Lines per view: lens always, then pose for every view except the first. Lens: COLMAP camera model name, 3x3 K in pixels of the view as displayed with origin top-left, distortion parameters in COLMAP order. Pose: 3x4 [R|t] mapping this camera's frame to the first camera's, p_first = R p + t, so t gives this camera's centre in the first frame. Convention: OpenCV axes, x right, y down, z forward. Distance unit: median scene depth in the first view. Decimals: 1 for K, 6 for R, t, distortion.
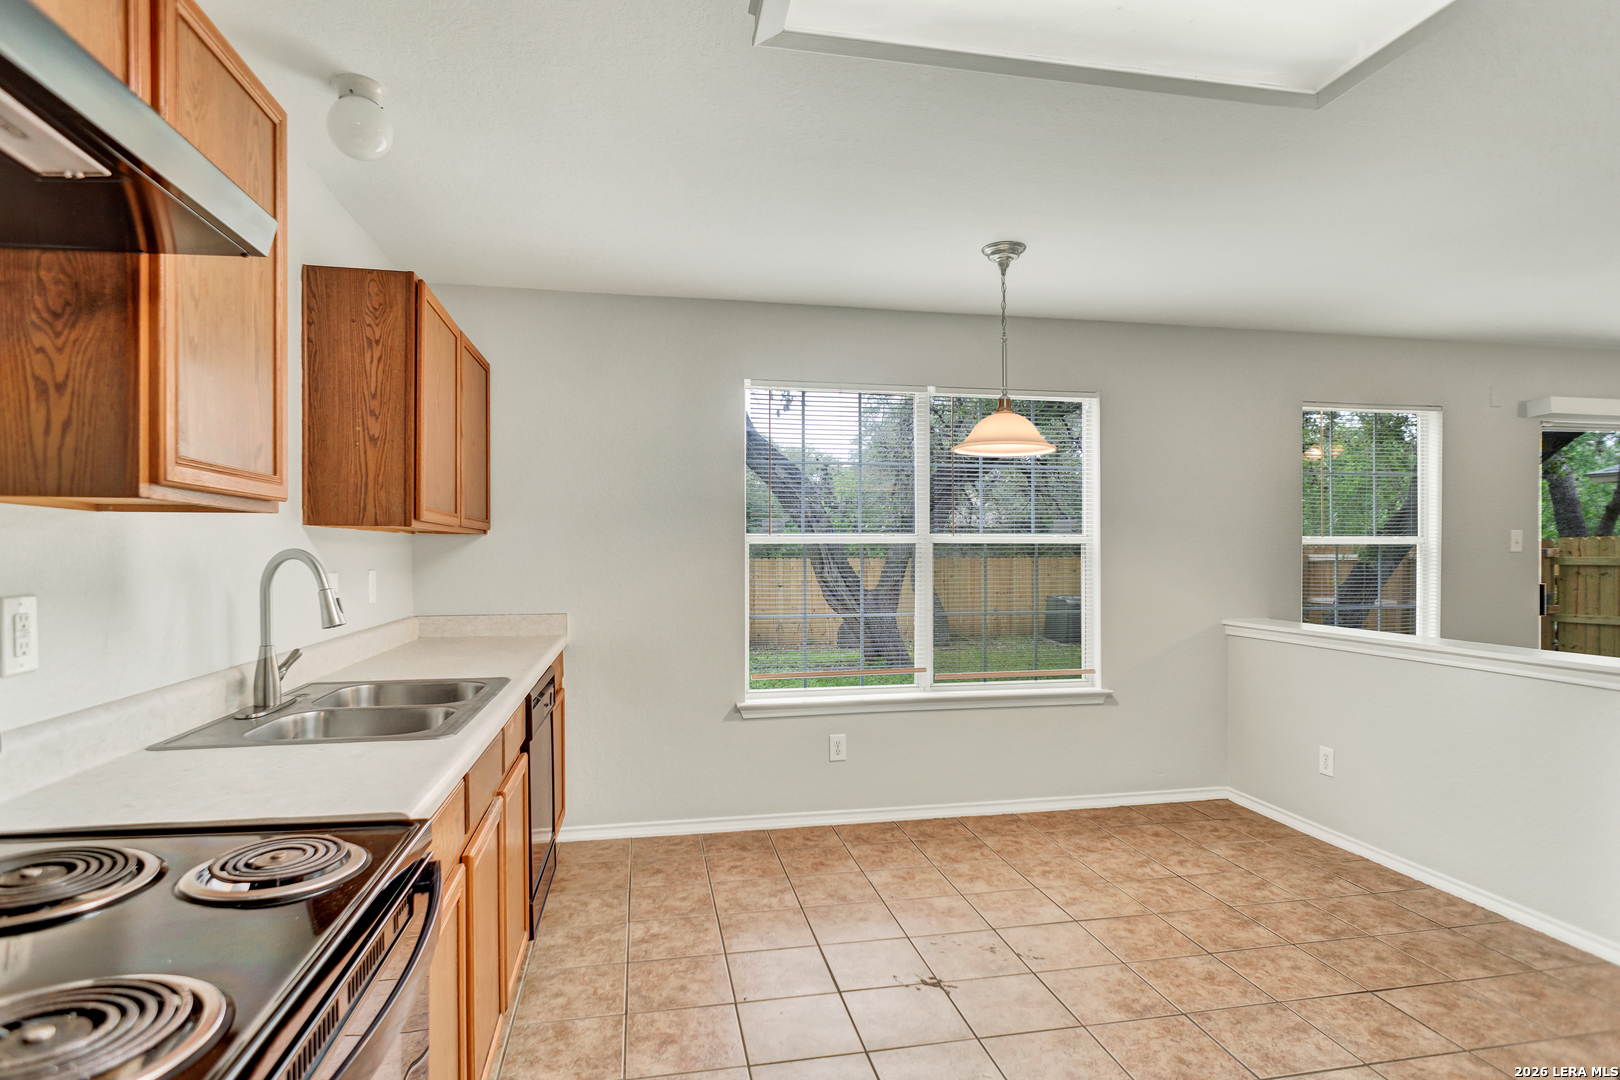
lens RADIAL K [[887.1, 0, 810.0], [0, 887.1, 540.0], [0, 0, 1]] dist [-0.002143, -0.000060]
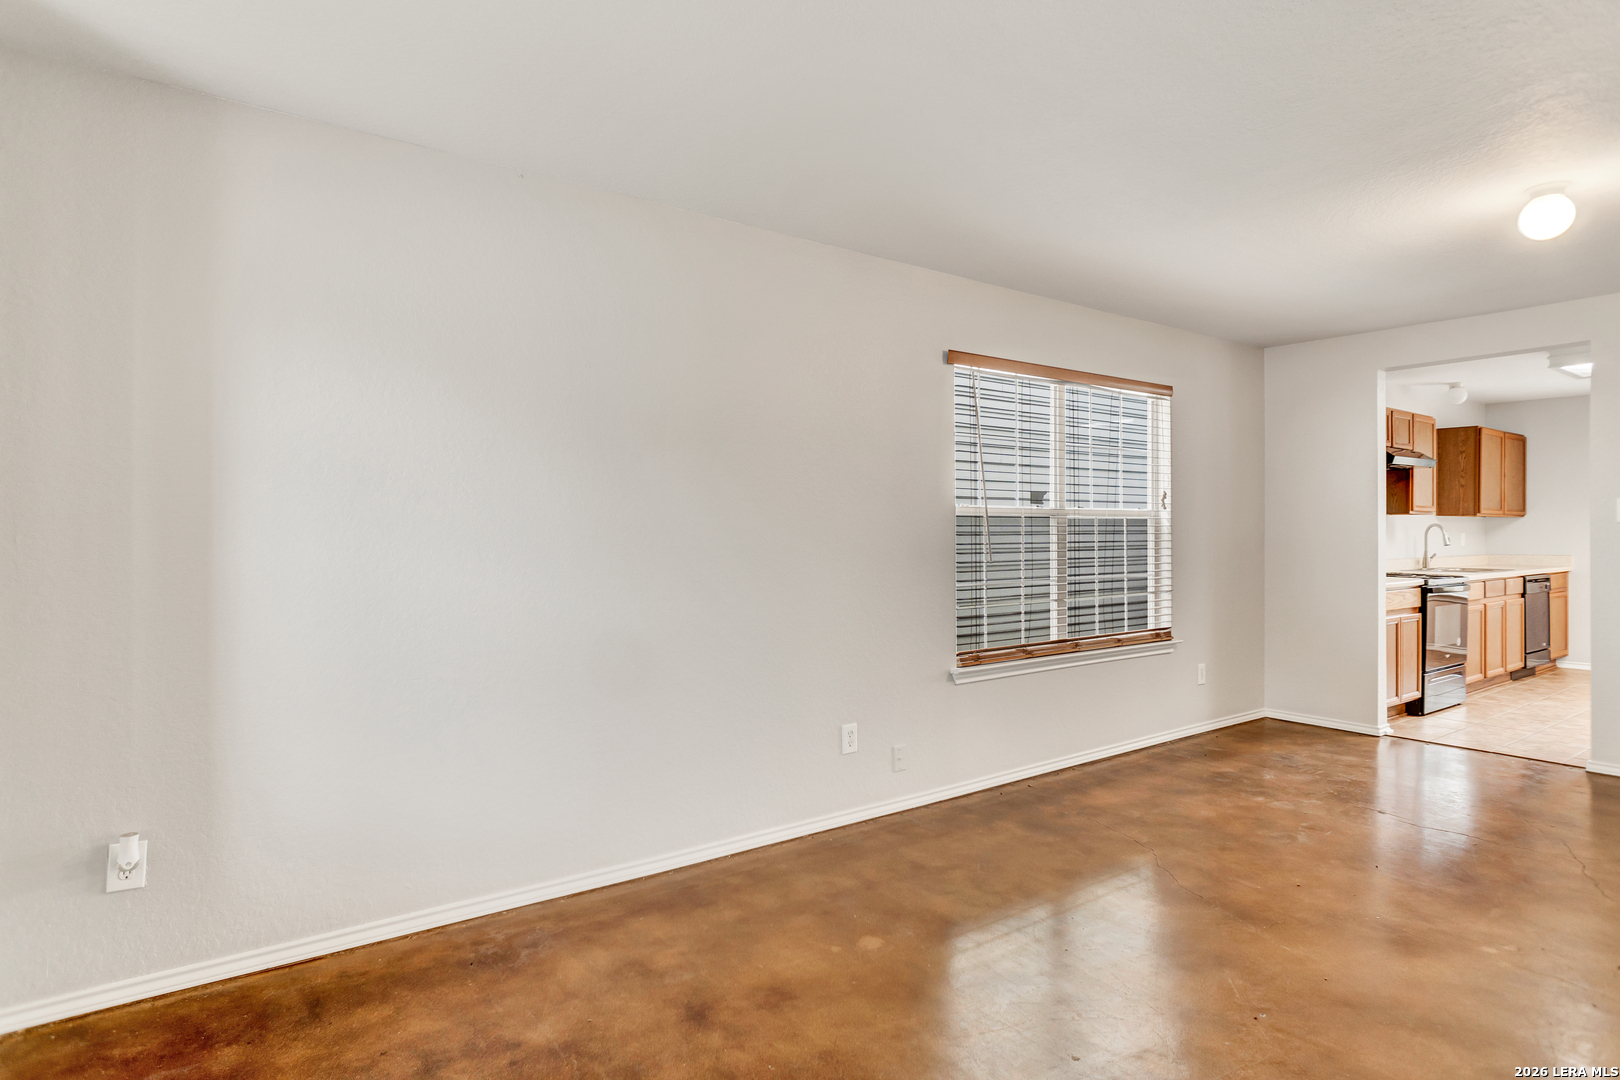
lens RADIAL K [[887.1, 0, 810.0], [0, 887.1, 540.0], [0, 0, 1]] dist [-0.002143, -0.000060]
pose [[0.421690, -0.000038, -0.906740, 0.920645], [0.011508, 0.999920, 0.005311, 0.018453], [0.906667, -0.012674, 0.421656, -1.610375]]
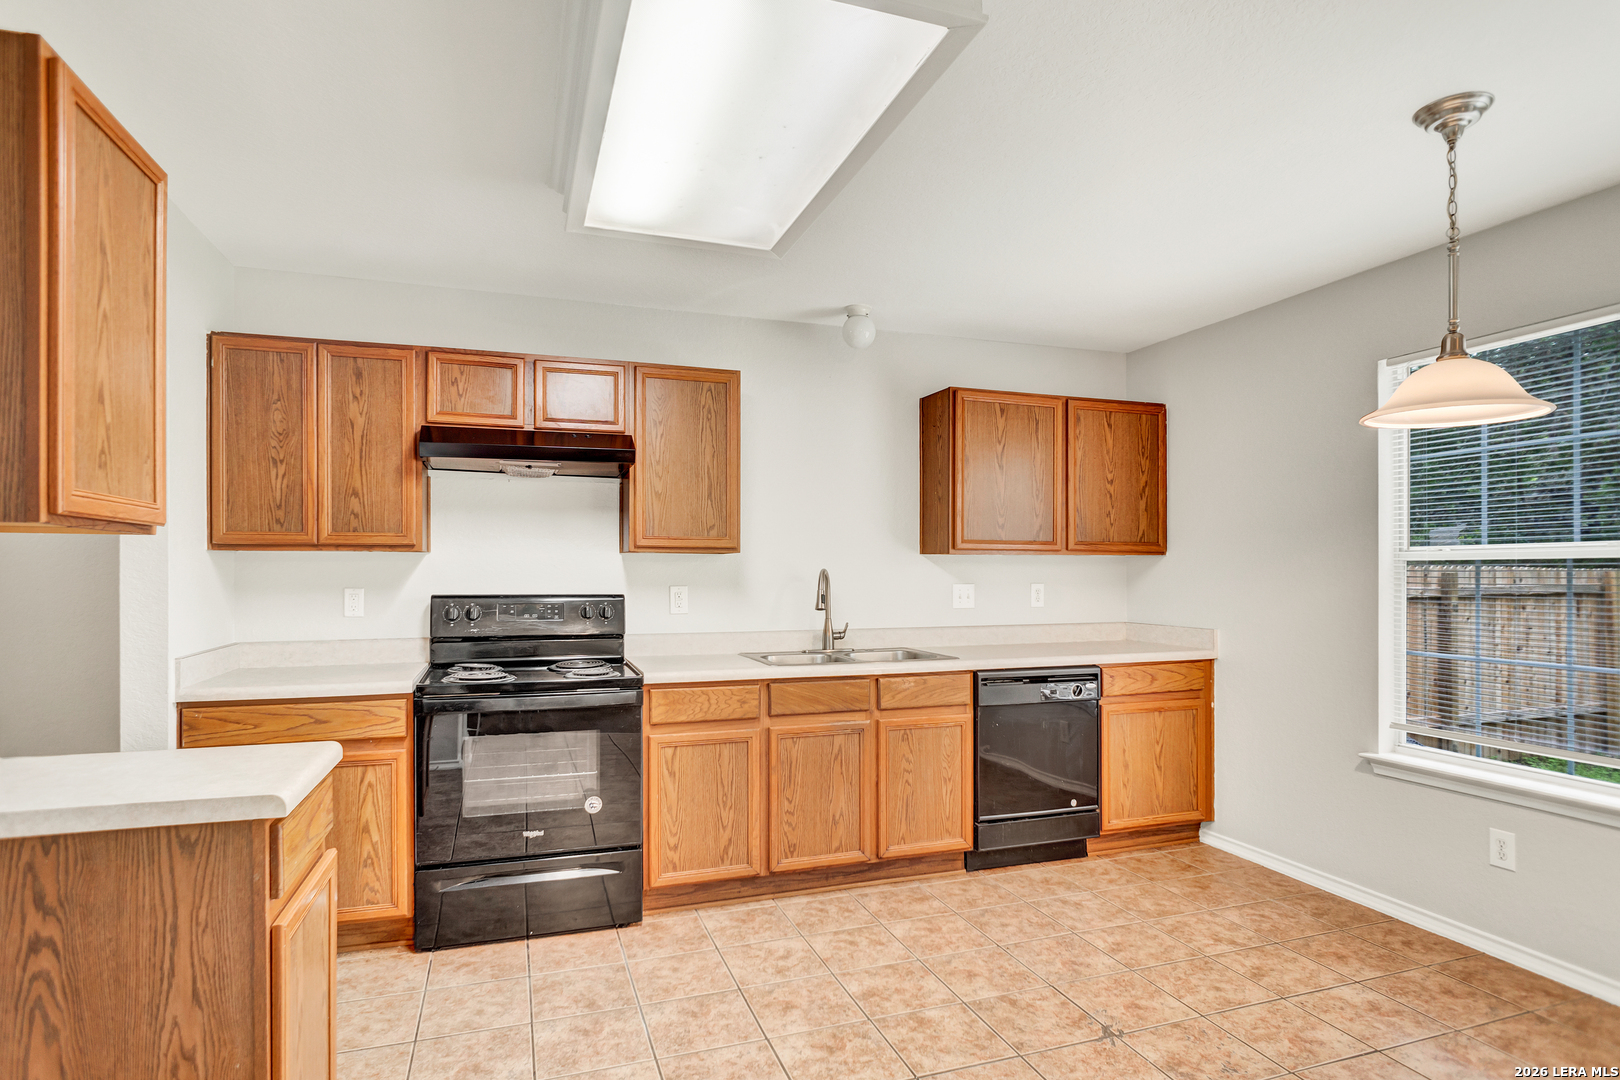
lens RADIAL K [[885.5, 0, 808.3], [0, 885.5, 559.3], [0, 0, 1]] dist [-0.001968, -0.000762]
pose [[0.125655, -0.007731, -0.992044, 0.789348], [0.010607, 0.999923, -0.006449, 0.001852], [0.992017, -0.009713, 0.125727, 0.437500]]
